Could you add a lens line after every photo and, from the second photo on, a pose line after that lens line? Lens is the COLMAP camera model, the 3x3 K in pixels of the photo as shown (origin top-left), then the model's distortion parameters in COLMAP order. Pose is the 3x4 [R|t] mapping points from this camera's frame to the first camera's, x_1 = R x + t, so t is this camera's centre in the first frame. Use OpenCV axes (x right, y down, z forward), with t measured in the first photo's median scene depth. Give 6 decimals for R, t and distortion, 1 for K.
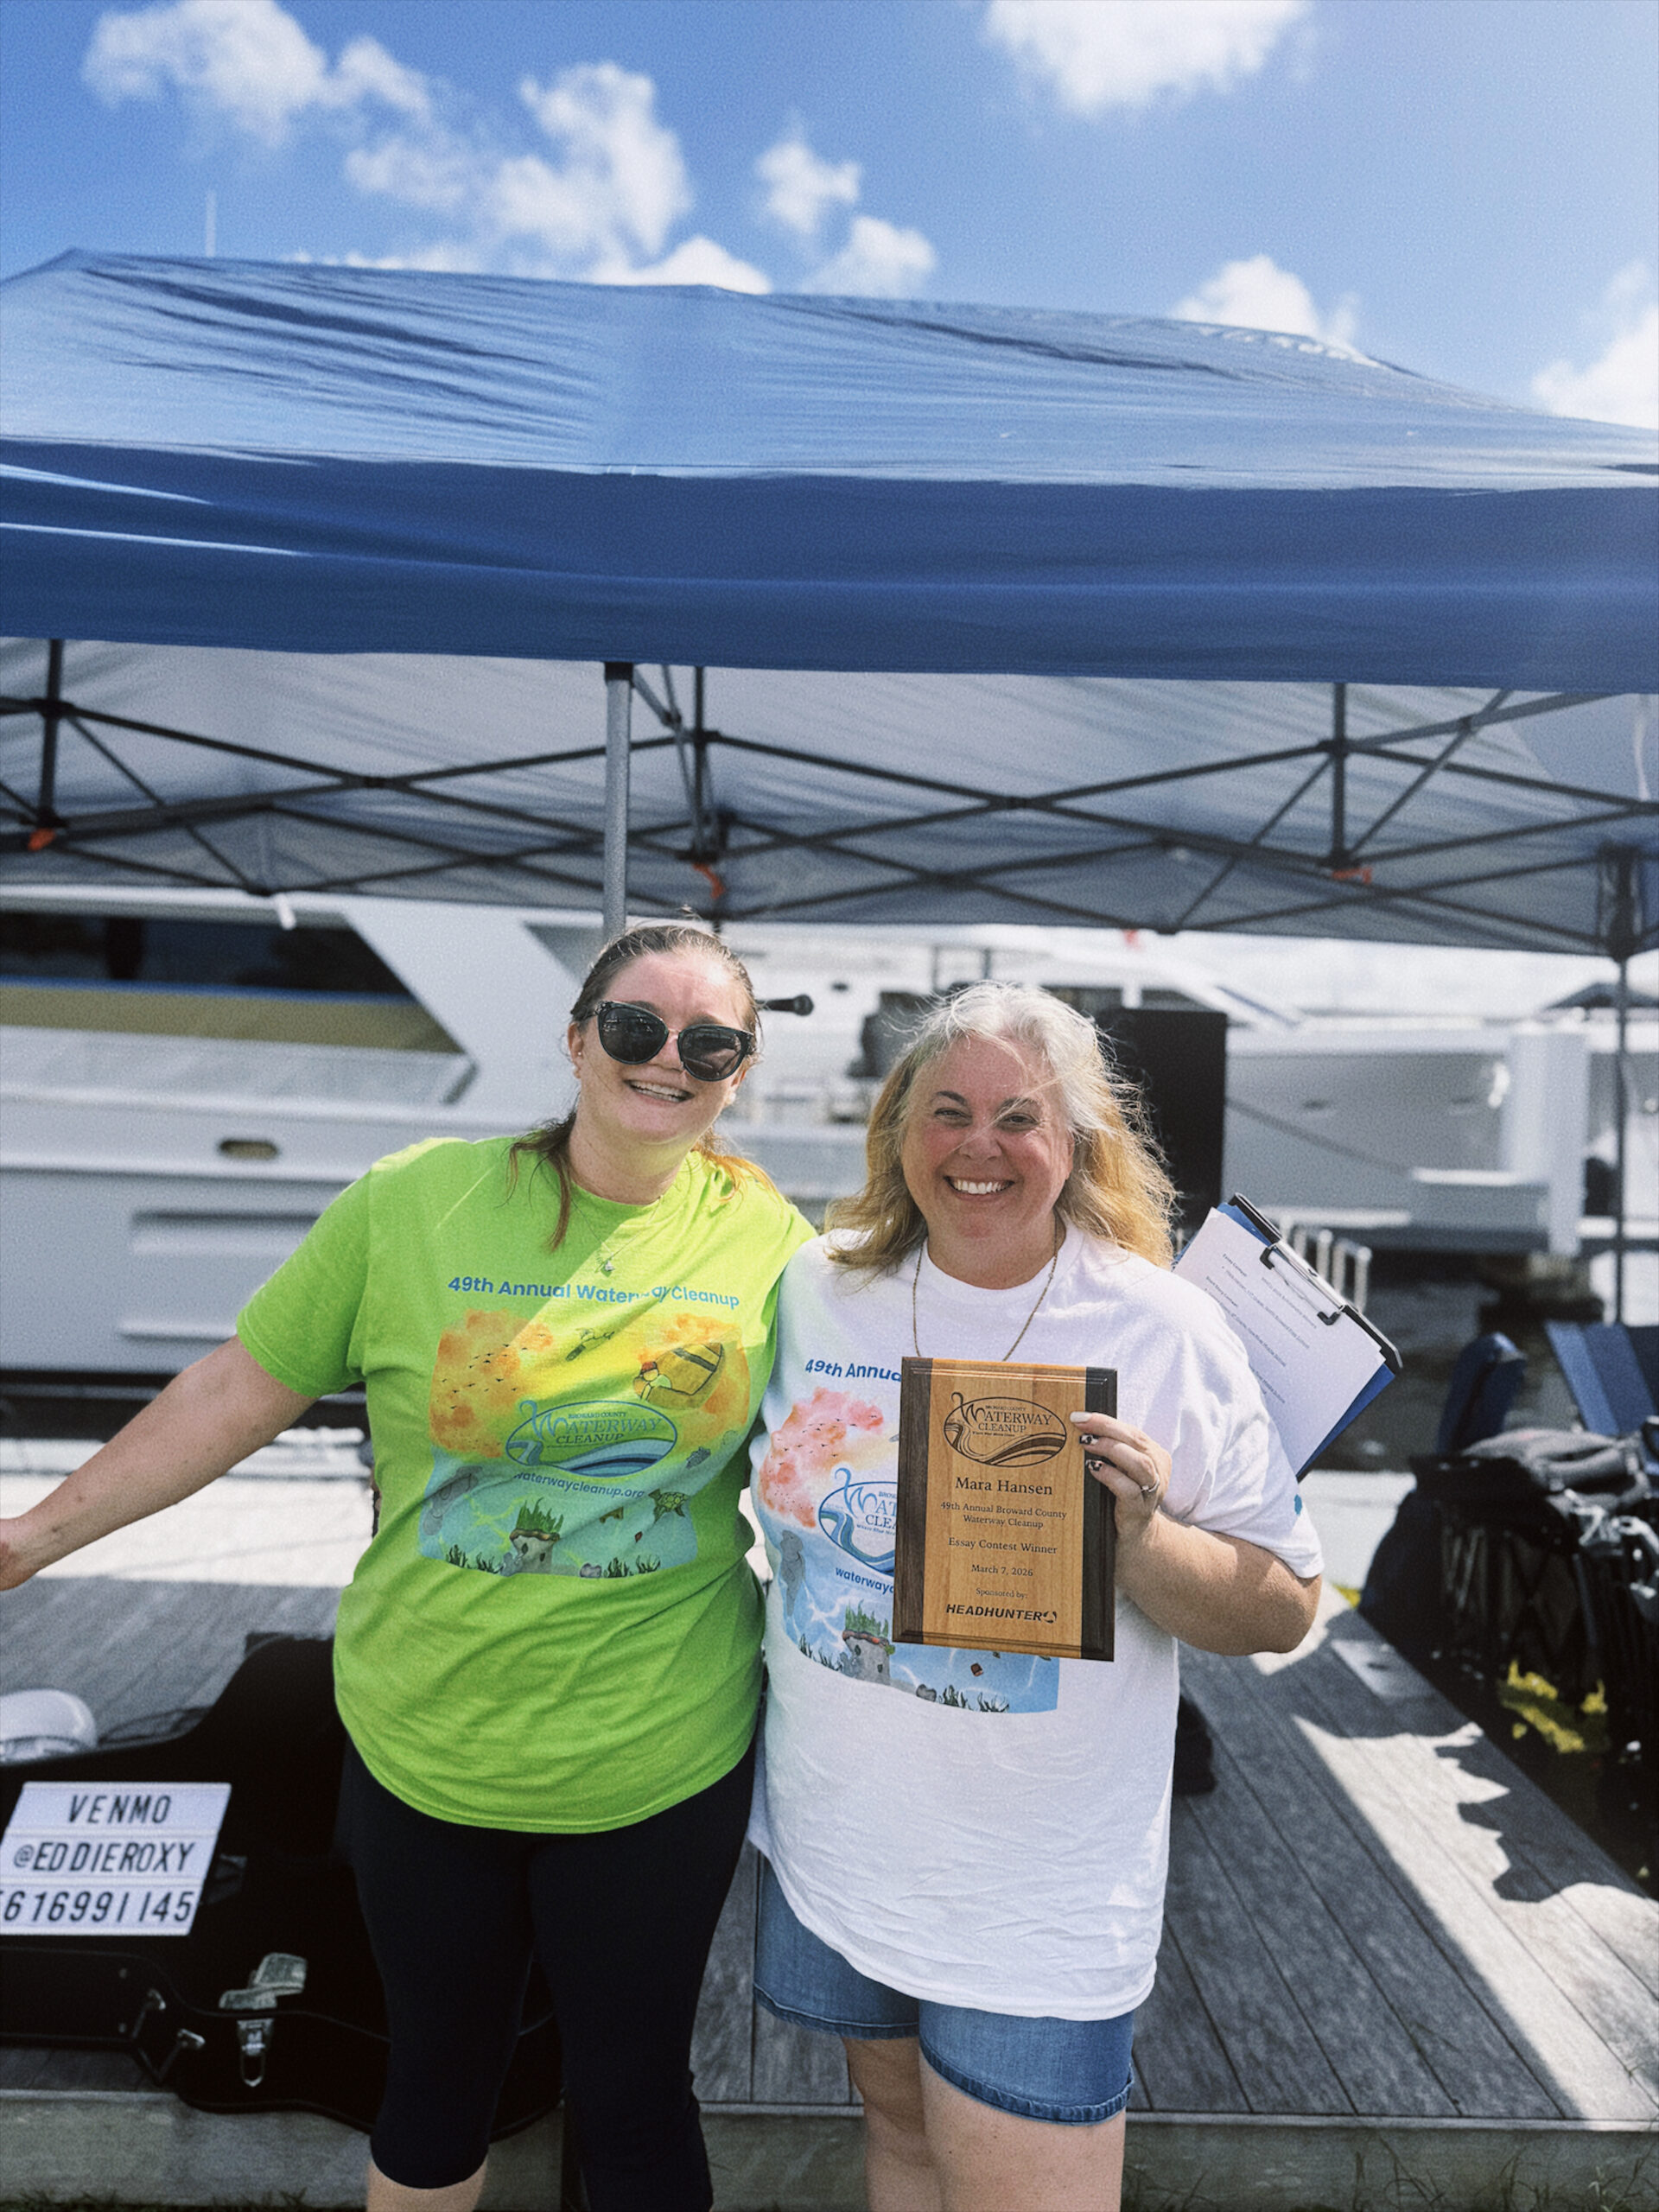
lens RADIAL K [[1553.0, 0, 800.7], [0, 1553.0, 1113.0], [0, 0, 1]] dist [0.029252, -0.031798]
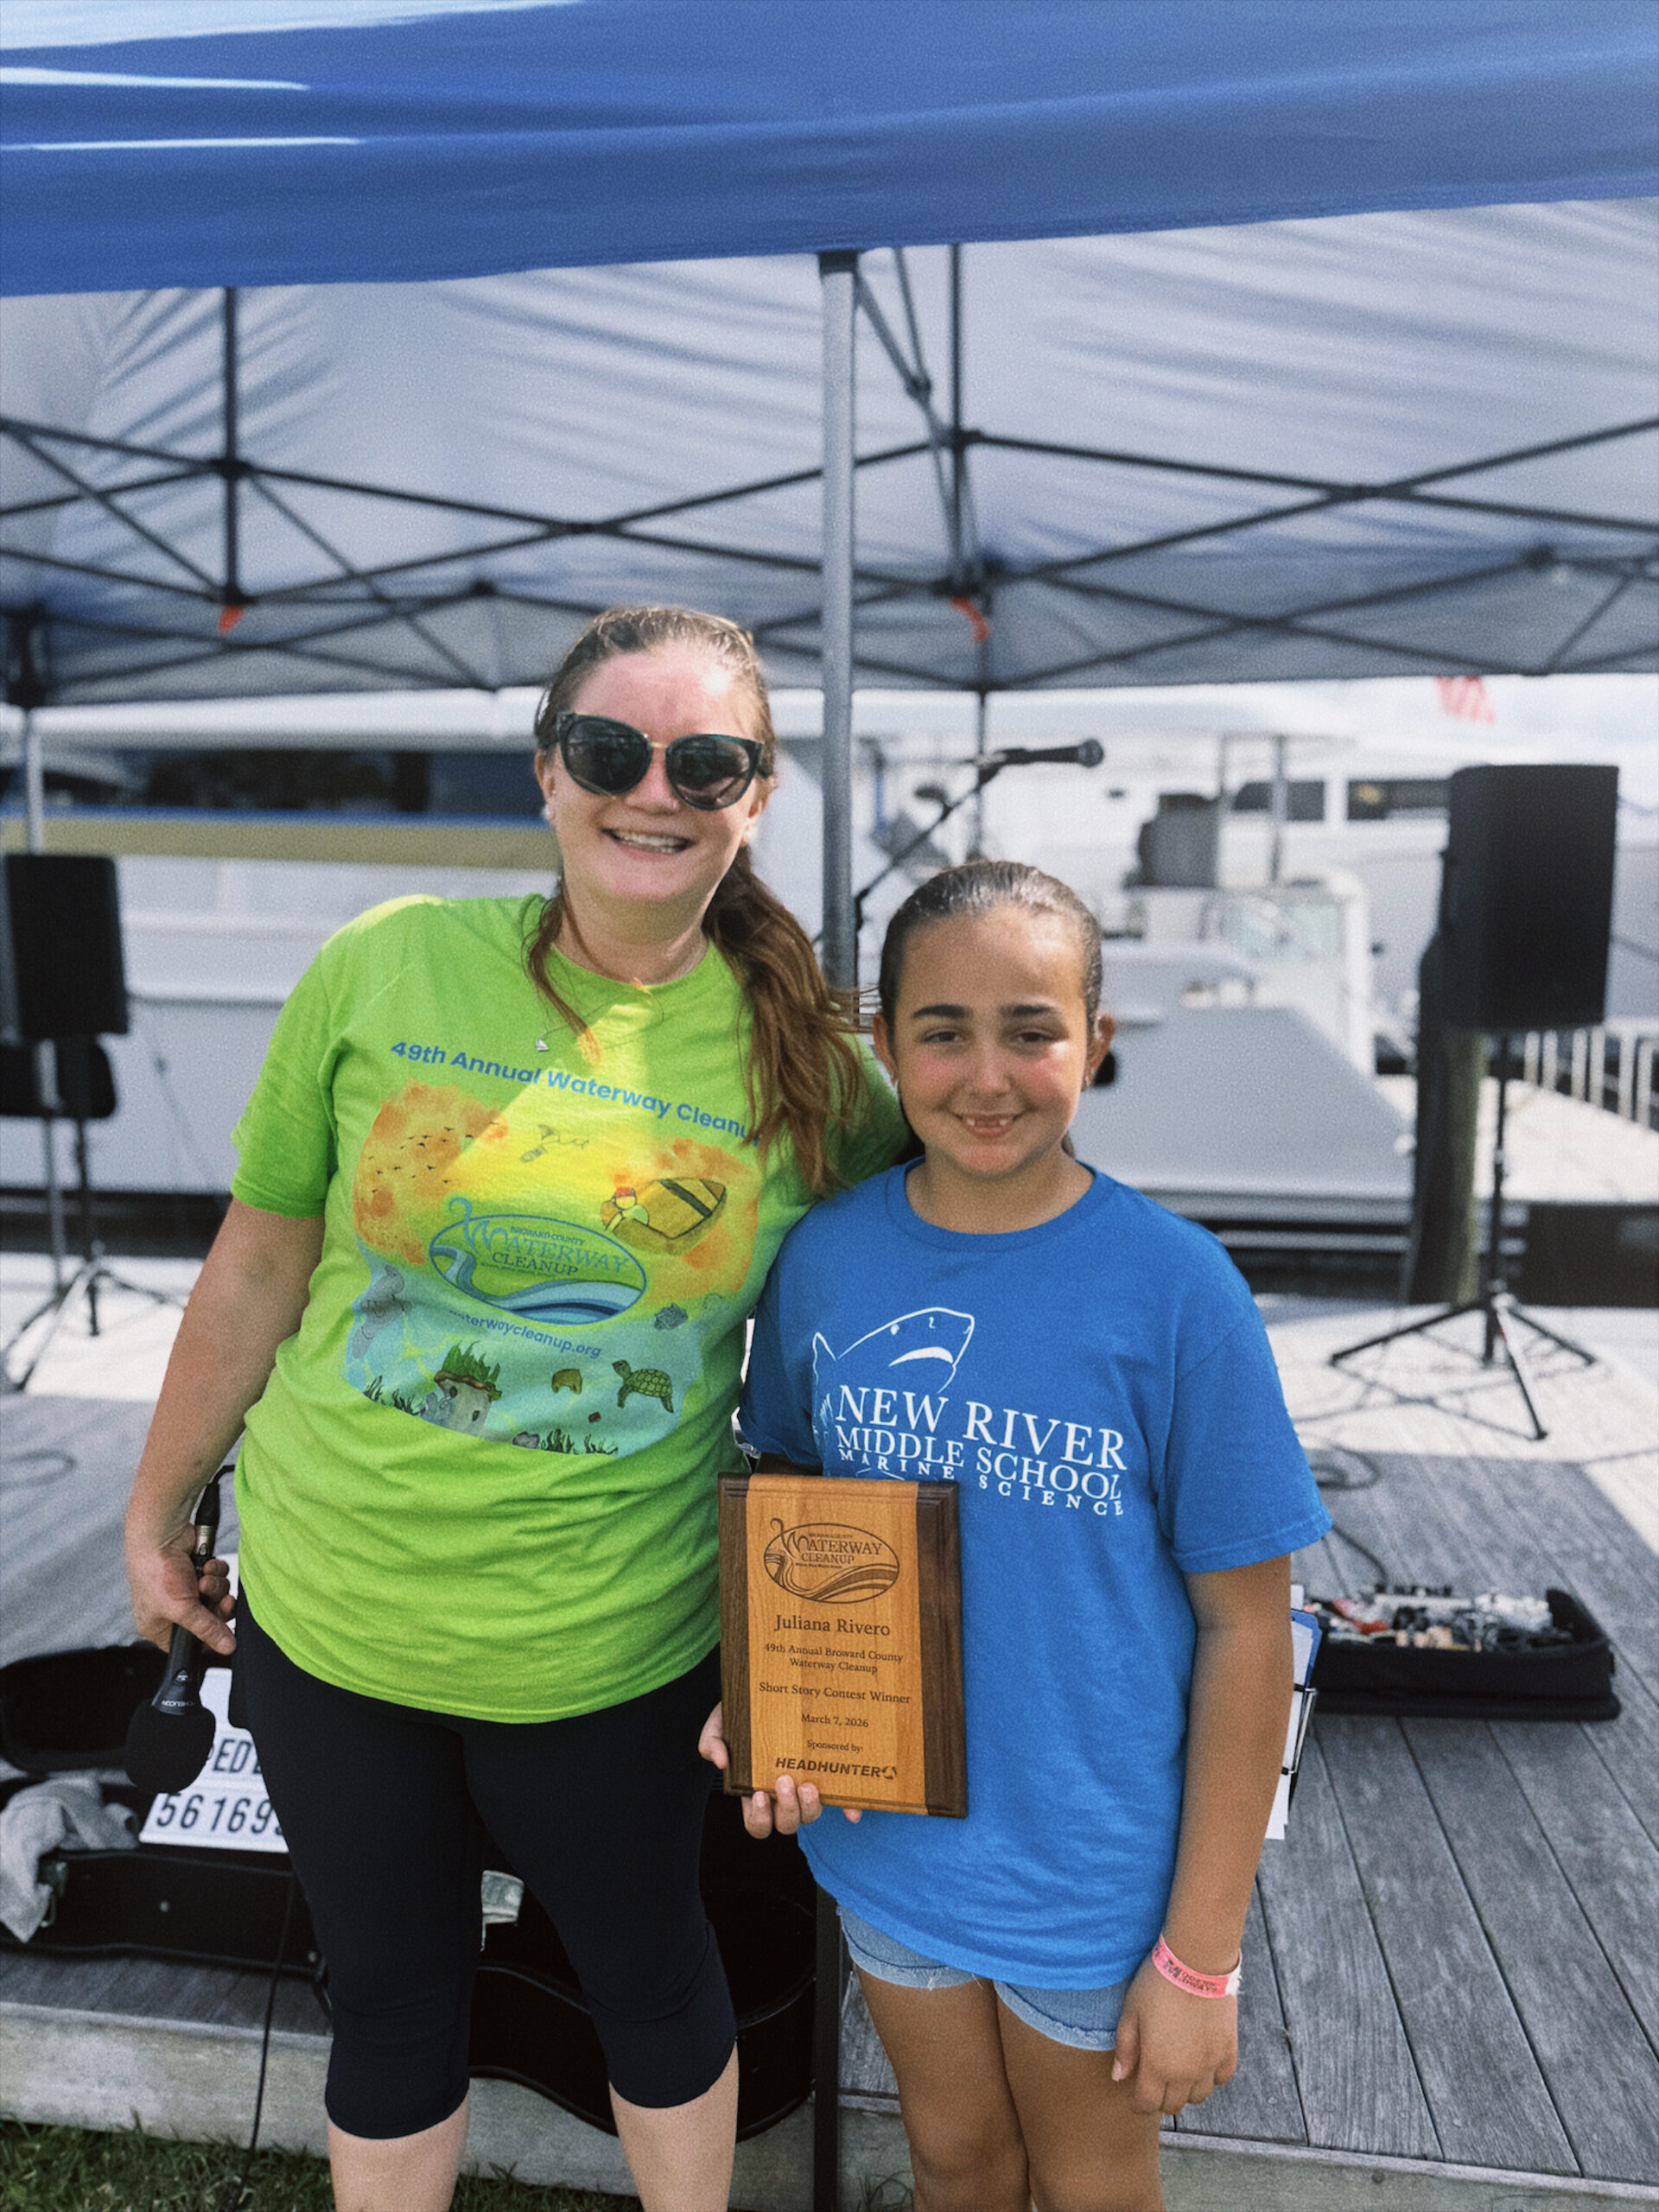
lens RADIAL K [[1553.0, 0, 800.7], [0, 1553.0, 1113.0], [0, 0, 1]] dist [0.029252, -0.031798]
pose [[0.984739, -0.009213, -0.173794, -0.008326], [0.028751, 0.993488, 0.110246, 0.022559], [0.171646, -0.113561, 0.978592, 0.173331]]
